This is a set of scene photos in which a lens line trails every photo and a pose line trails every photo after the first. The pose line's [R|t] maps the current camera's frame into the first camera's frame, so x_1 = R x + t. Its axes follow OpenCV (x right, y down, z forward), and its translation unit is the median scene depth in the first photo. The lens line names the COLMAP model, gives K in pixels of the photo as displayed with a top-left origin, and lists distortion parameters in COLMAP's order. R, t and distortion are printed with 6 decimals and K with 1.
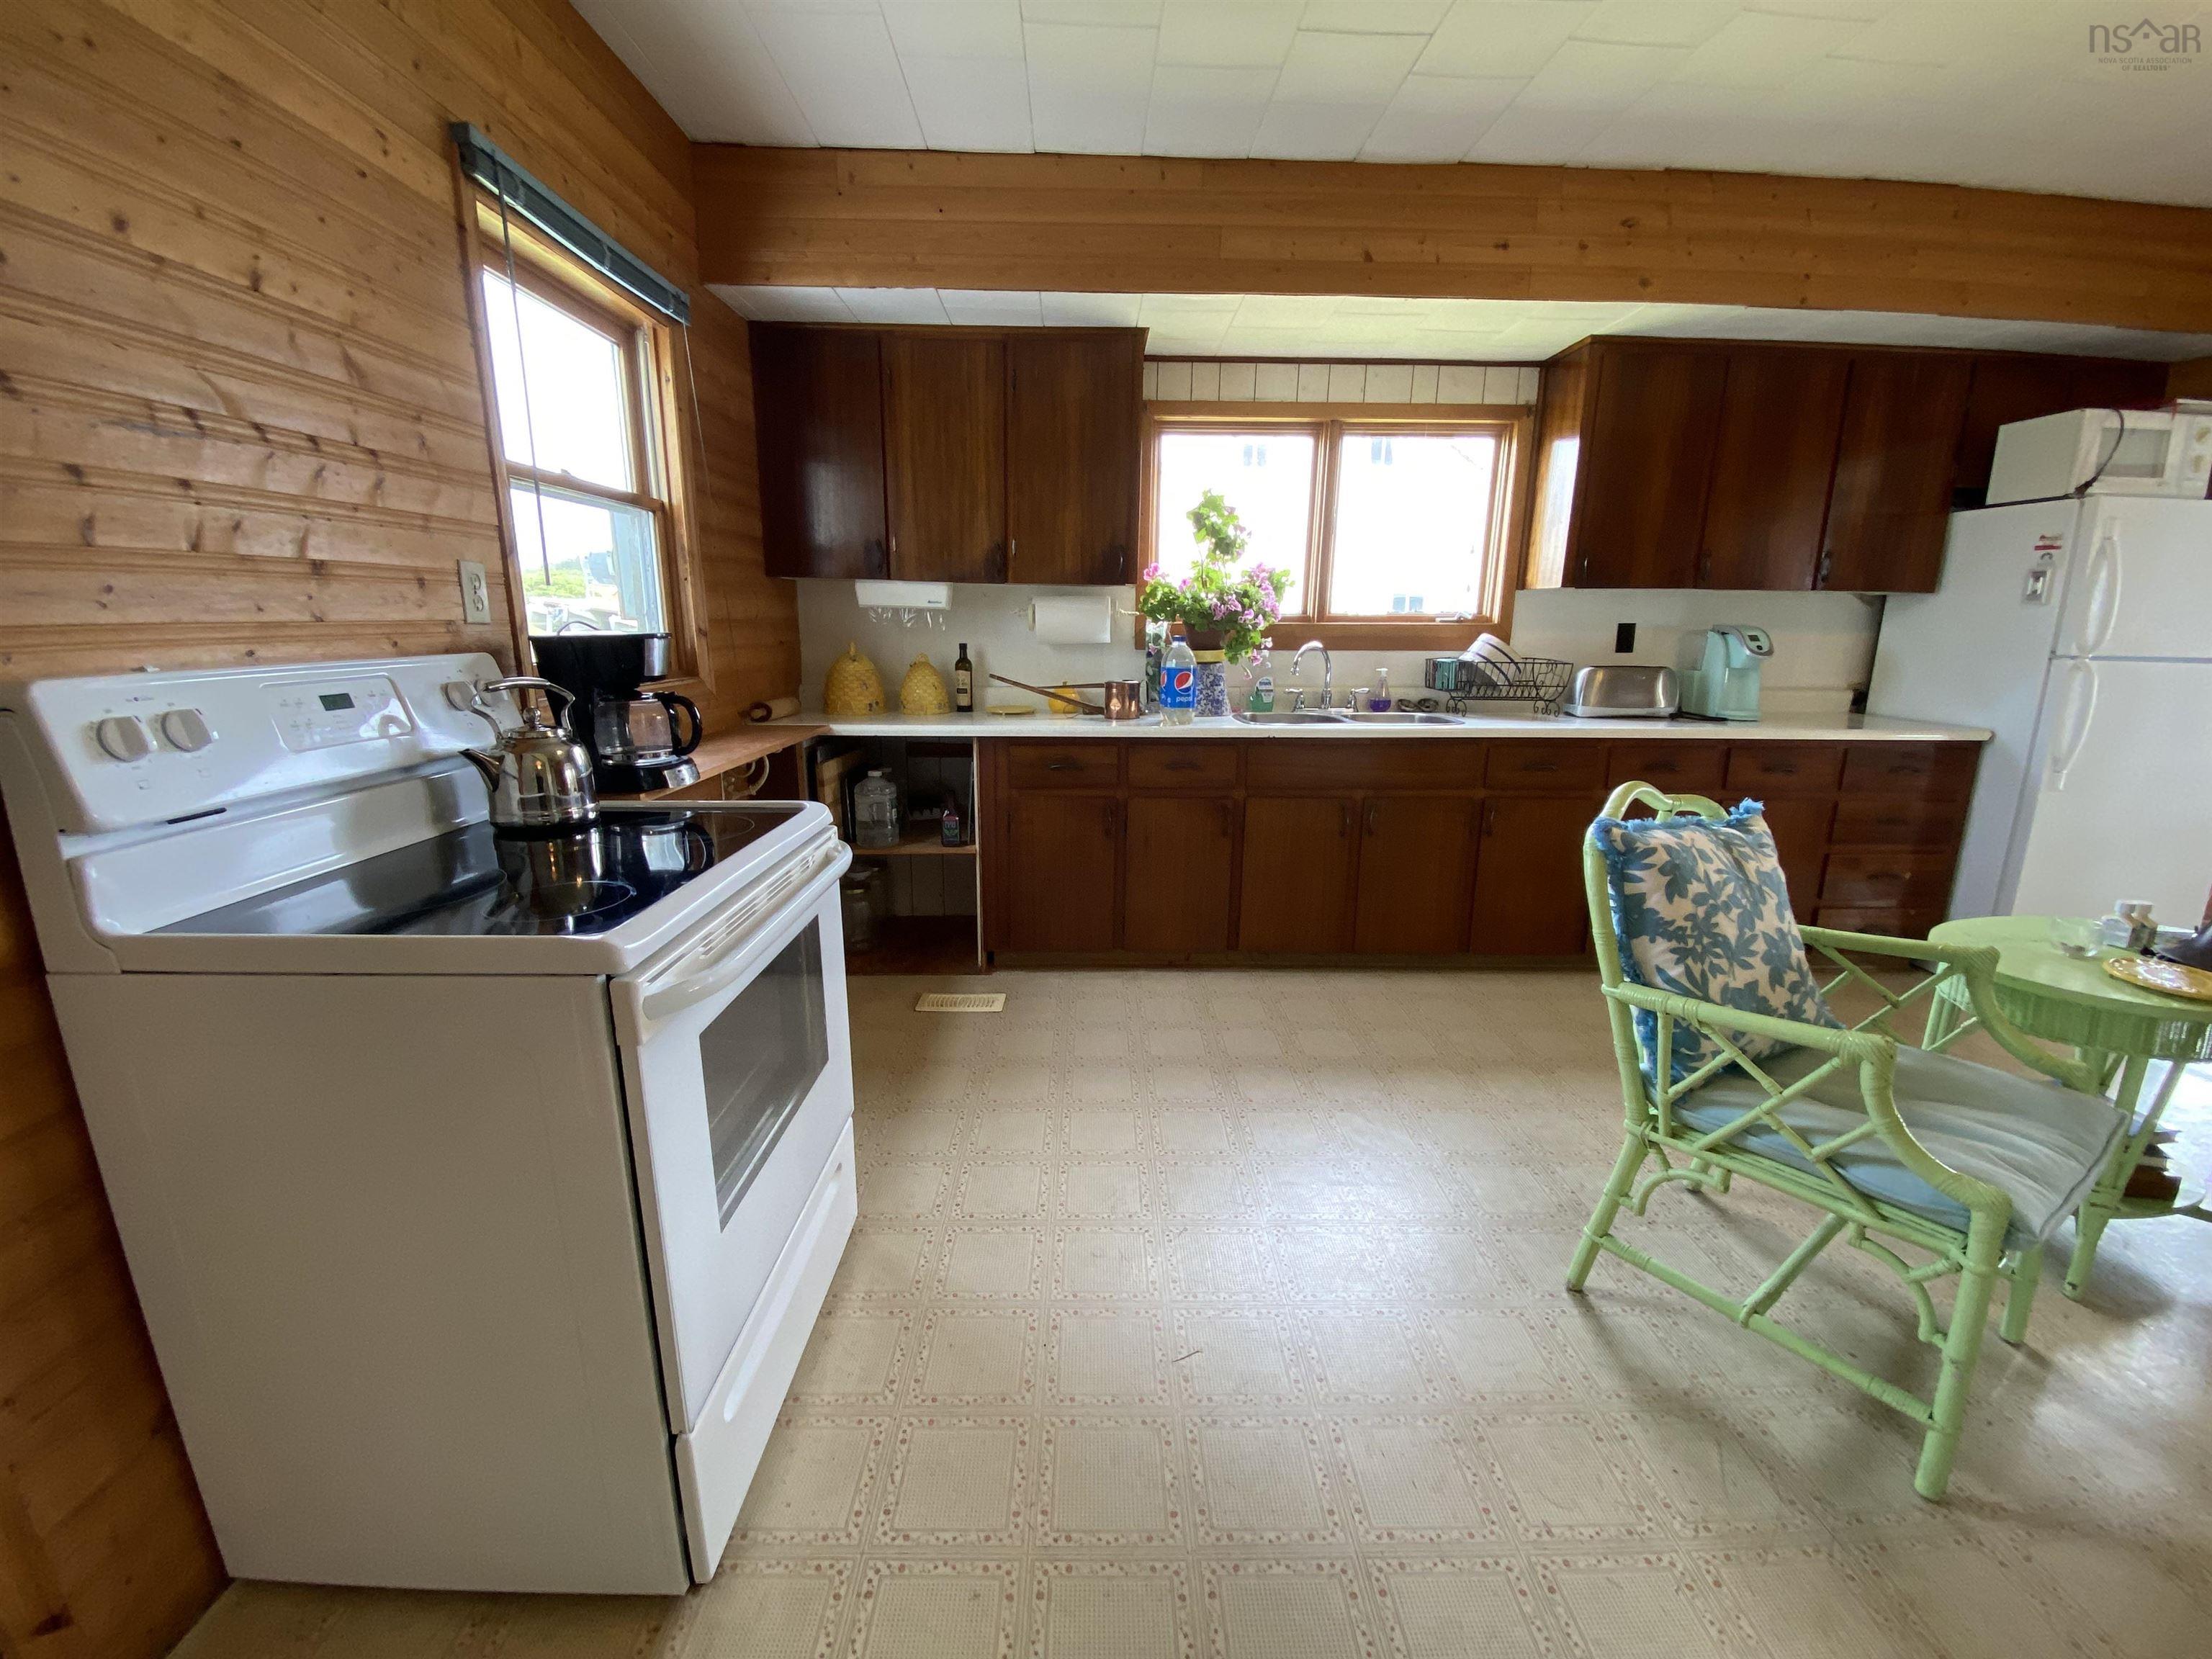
lens RADIAL K [[893.8, 0, 1095.2], [0, 893.8, 832.1], [0, 0, 1]] dist [0.023189, -0.023349]
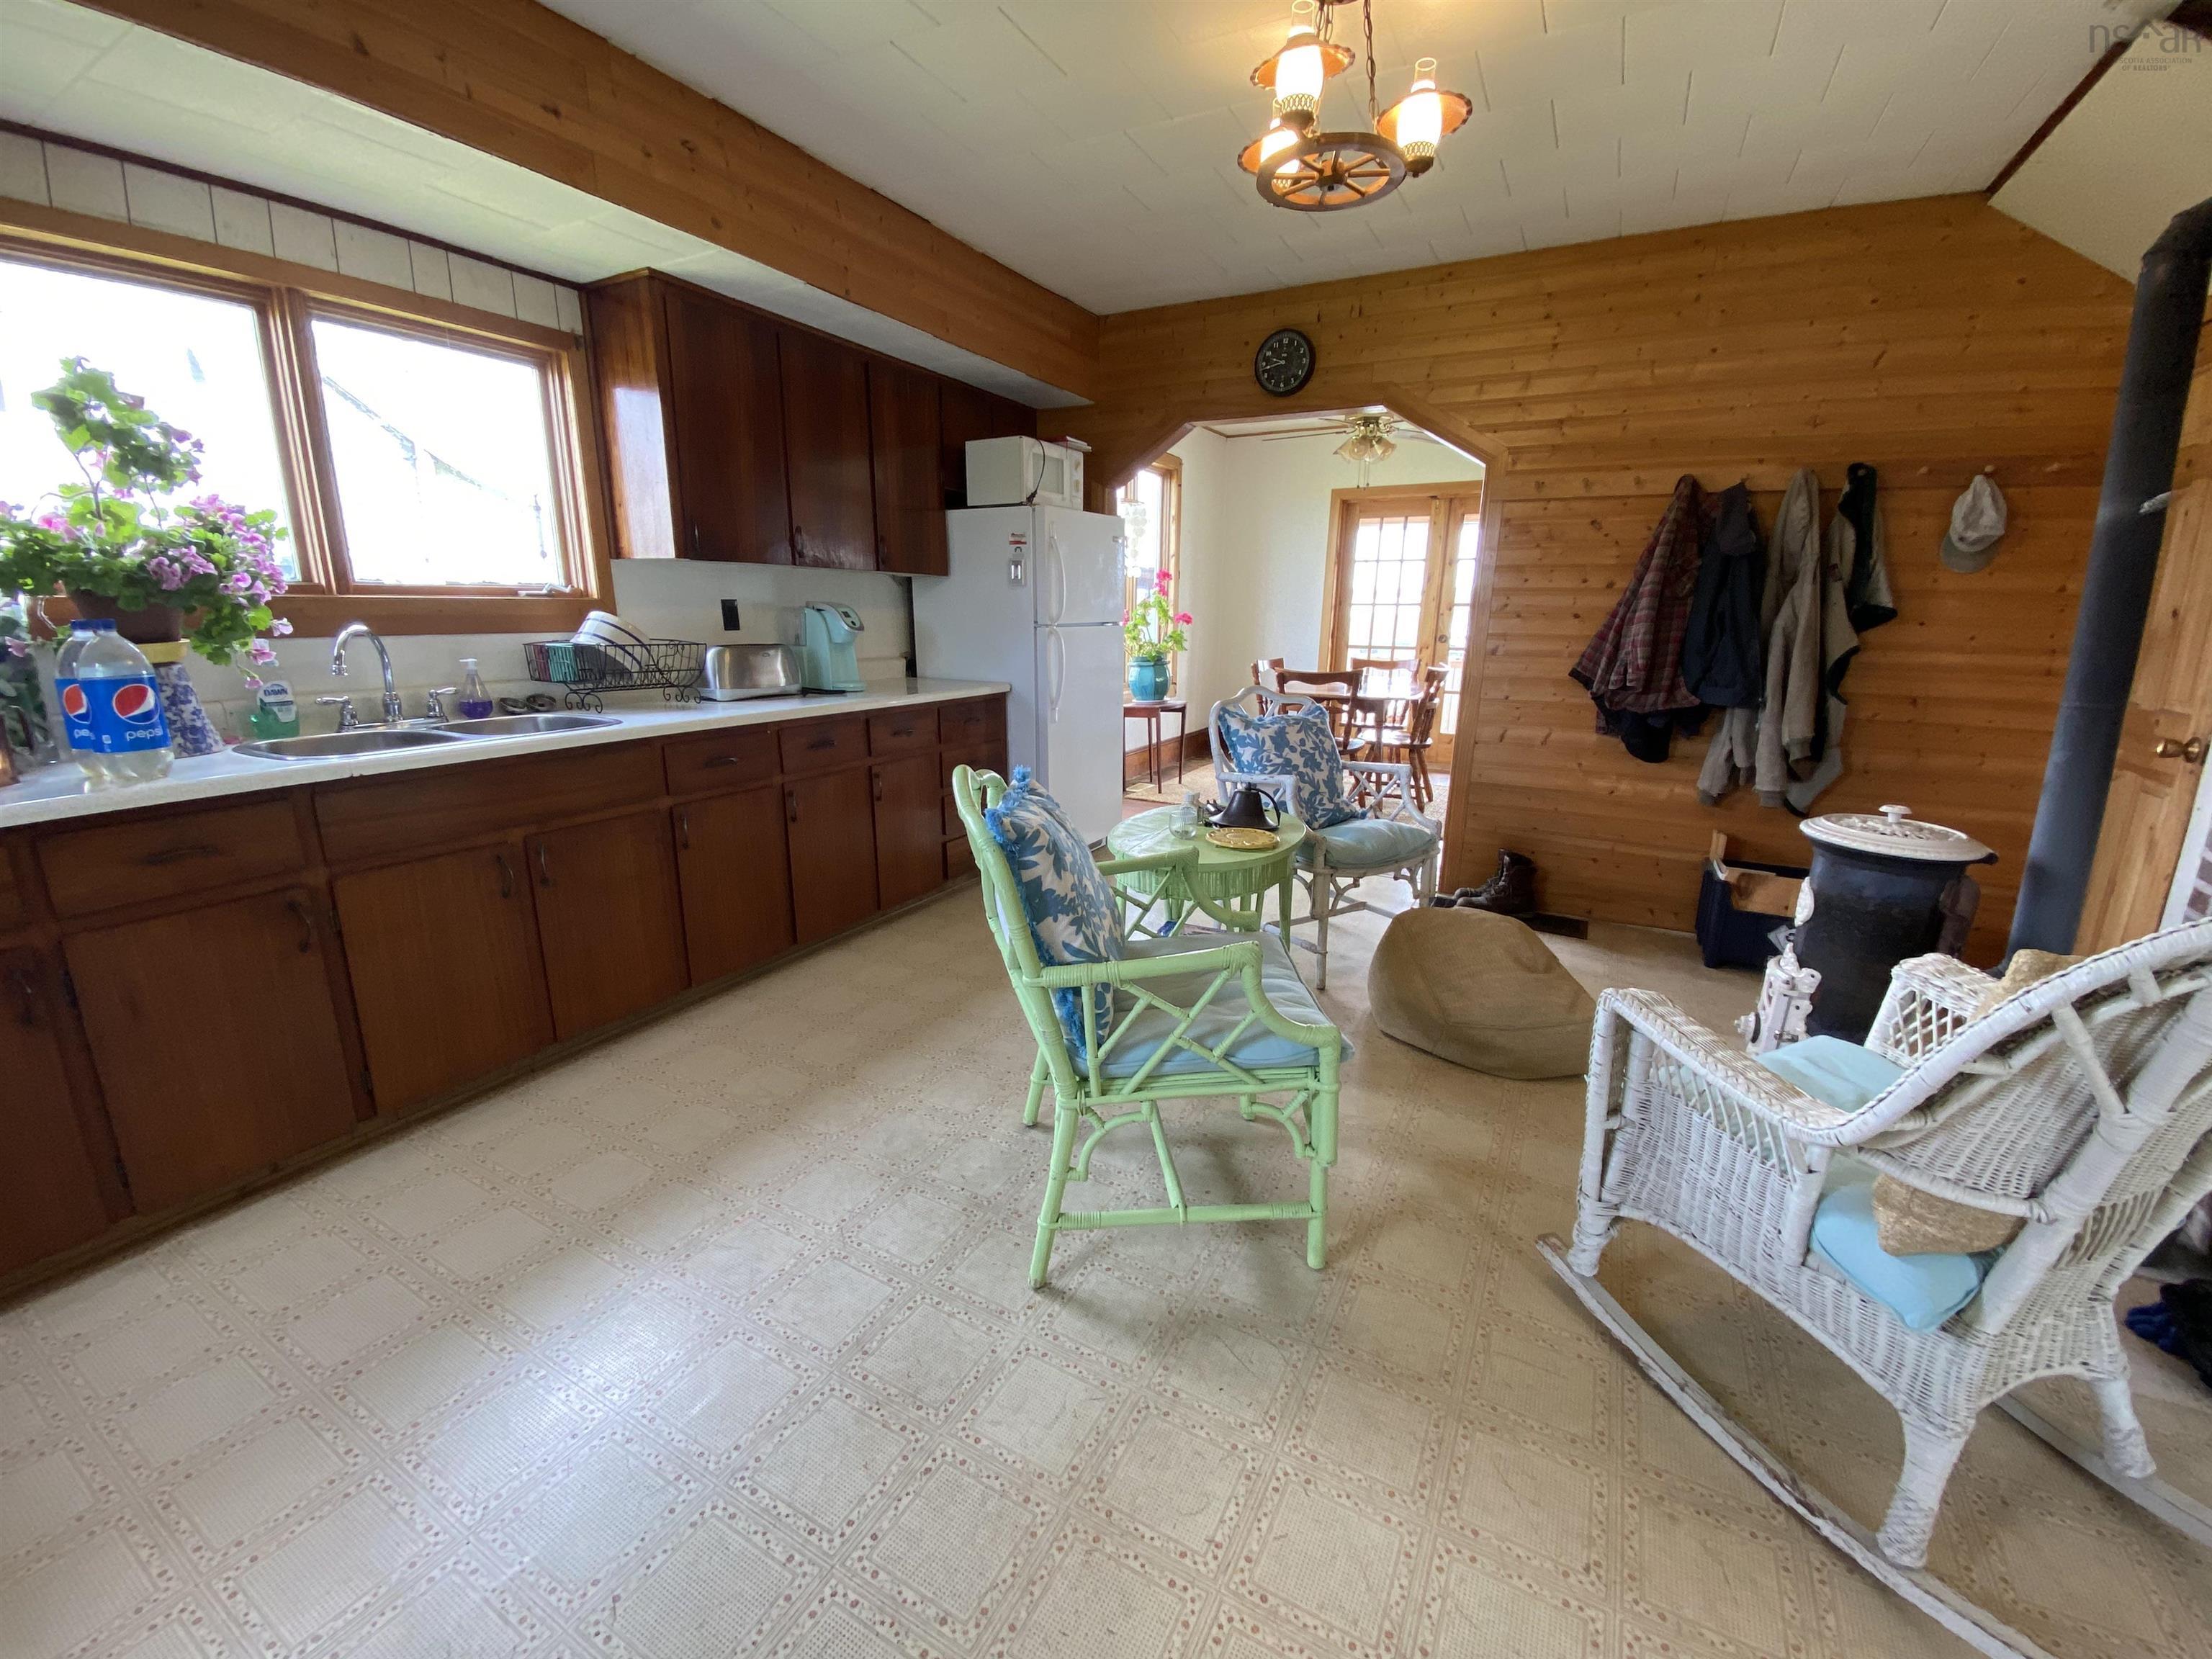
lens RADIAL K [[893.8, 0, 1095.2], [0, 893.8, 832.1], [0, 0, 1]] dist [0.023189, -0.023349]
pose [[0.488645, -0.213382, 0.845987, -0.089962], [0.192914, 0.972057, 0.133753, -0.049625], [-0.850888, 0.097845, 0.516155, 0.222732]]
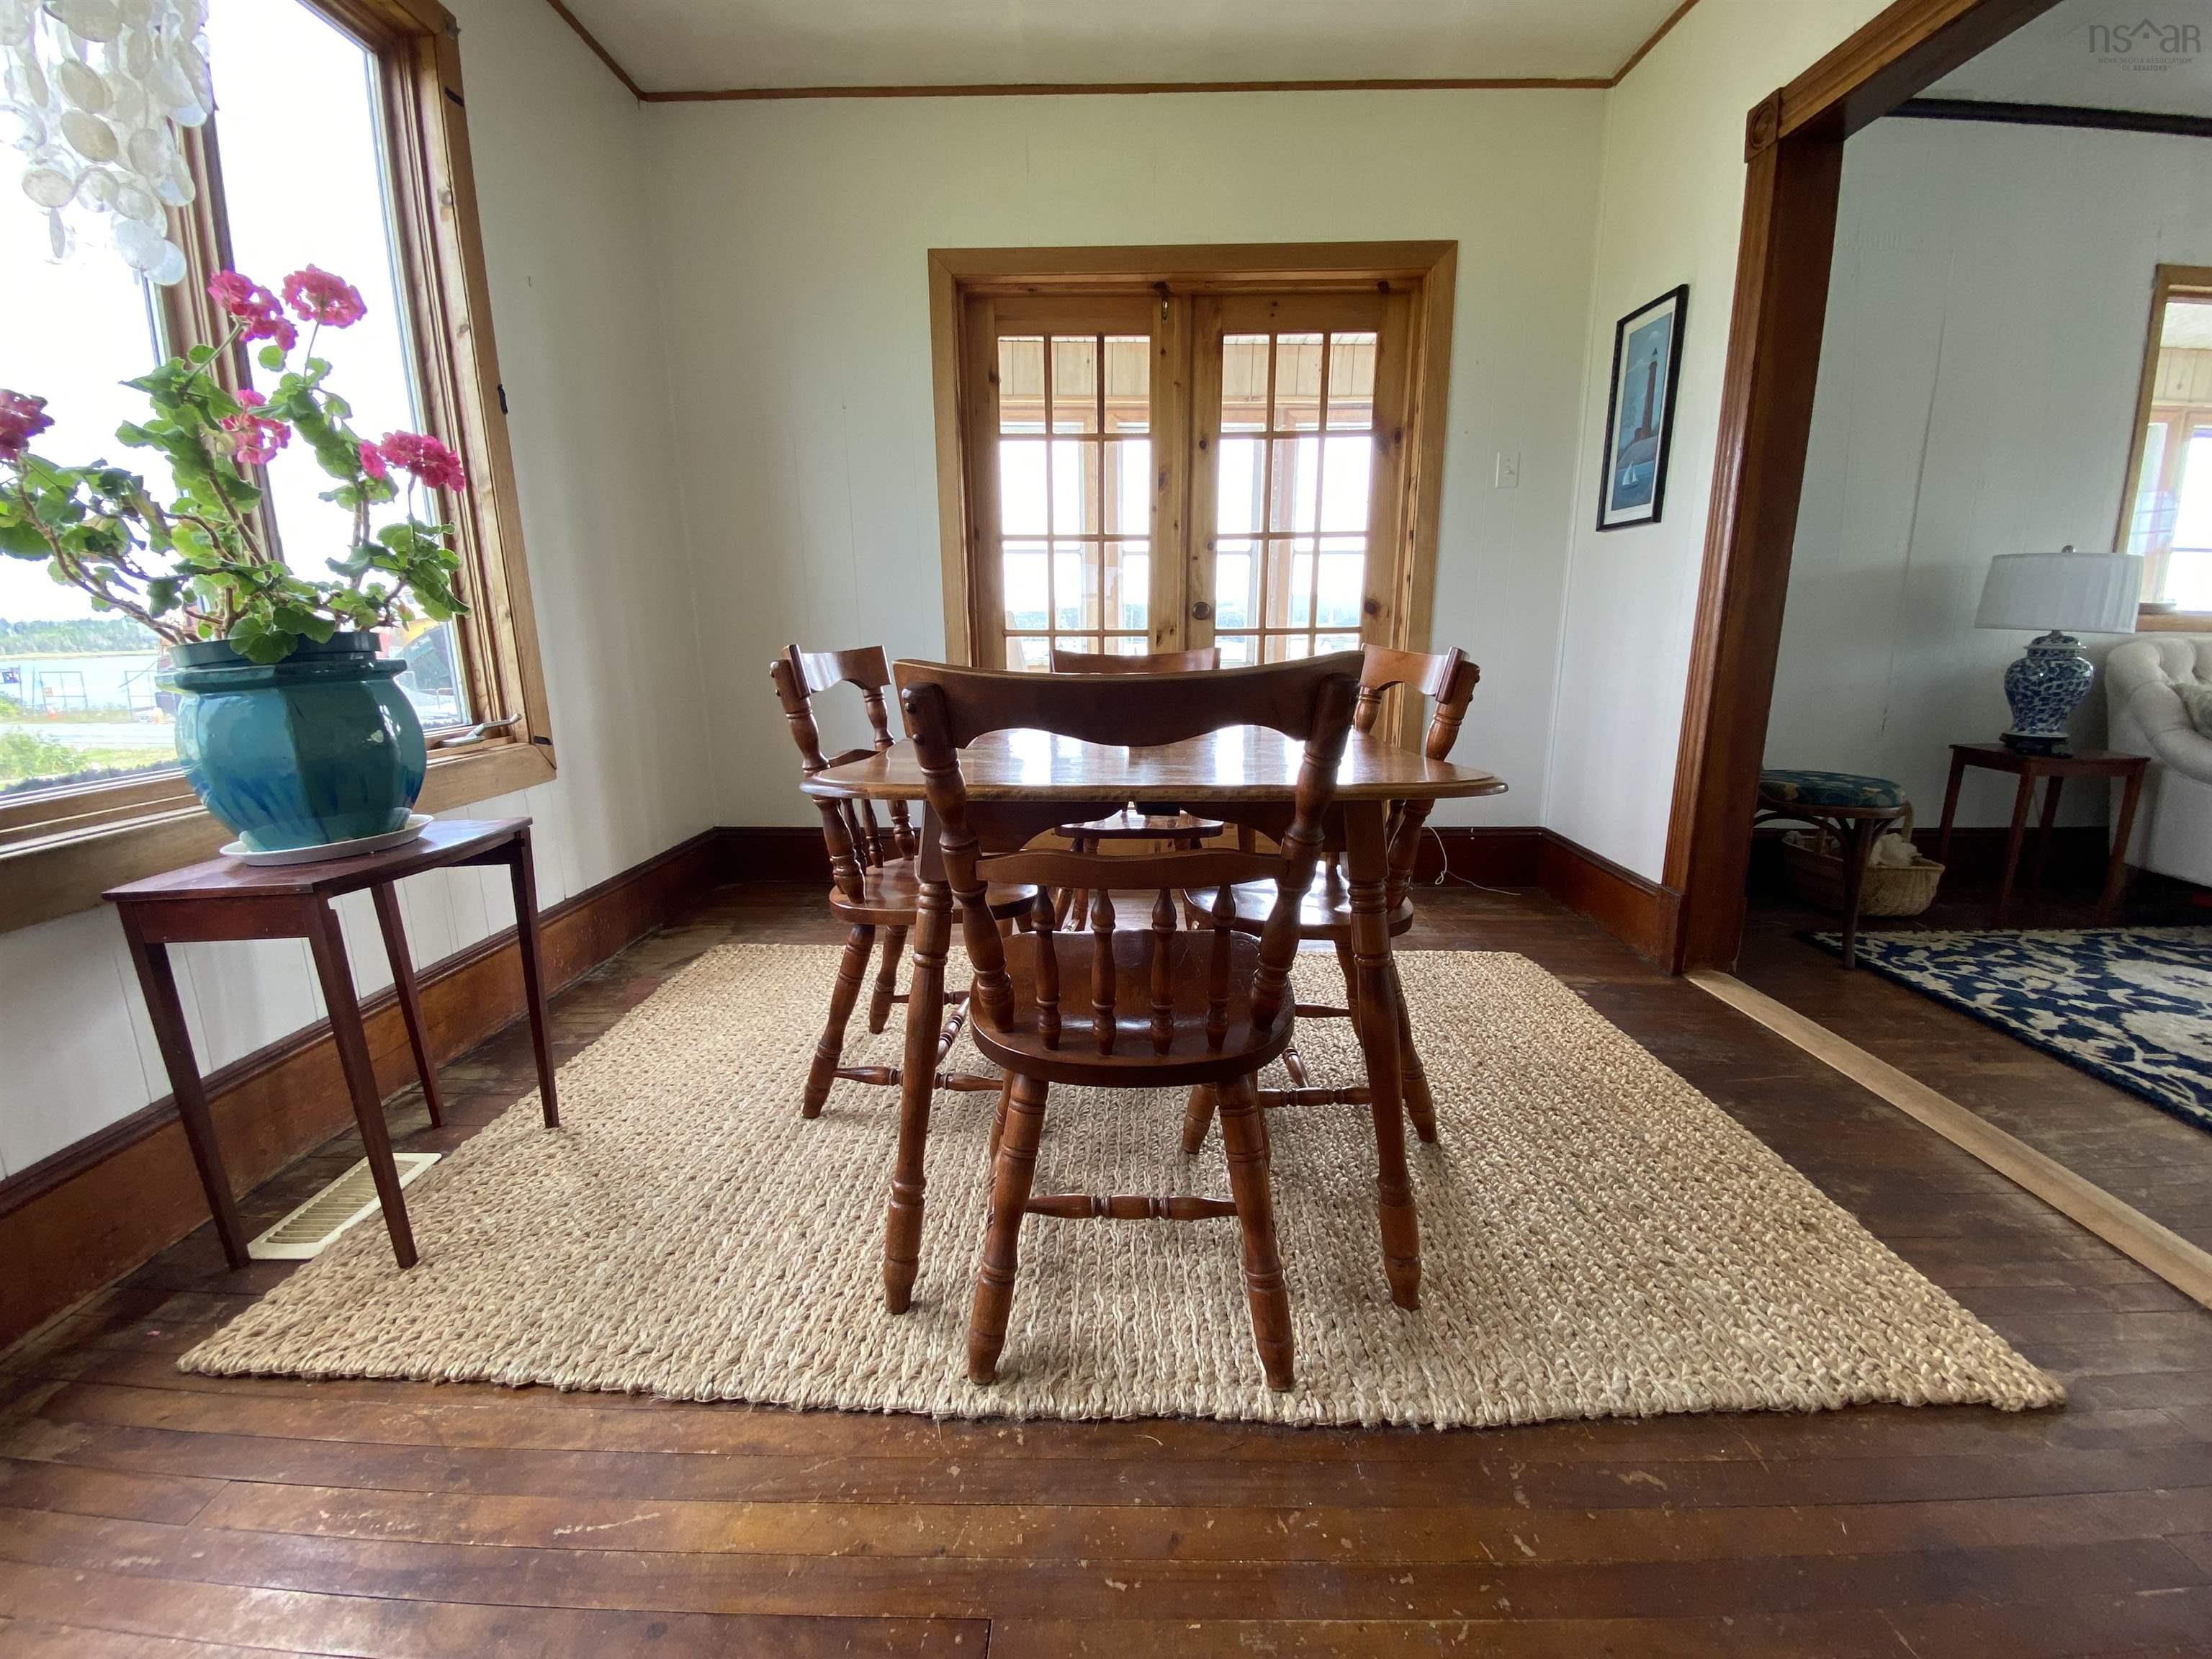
lens RADIAL K [[893.8, 0, 1095.2], [0, 893.8, 832.1], [0, 0, 1]] dist [0.023189, -0.023349]
pose [[0.018122, -0.217053, 0.975992, 1.128728], [0.232986, 0.950196, 0.206990, -0.051291], [-0.972311, 0.223641, 0.067789, 0.655079]]
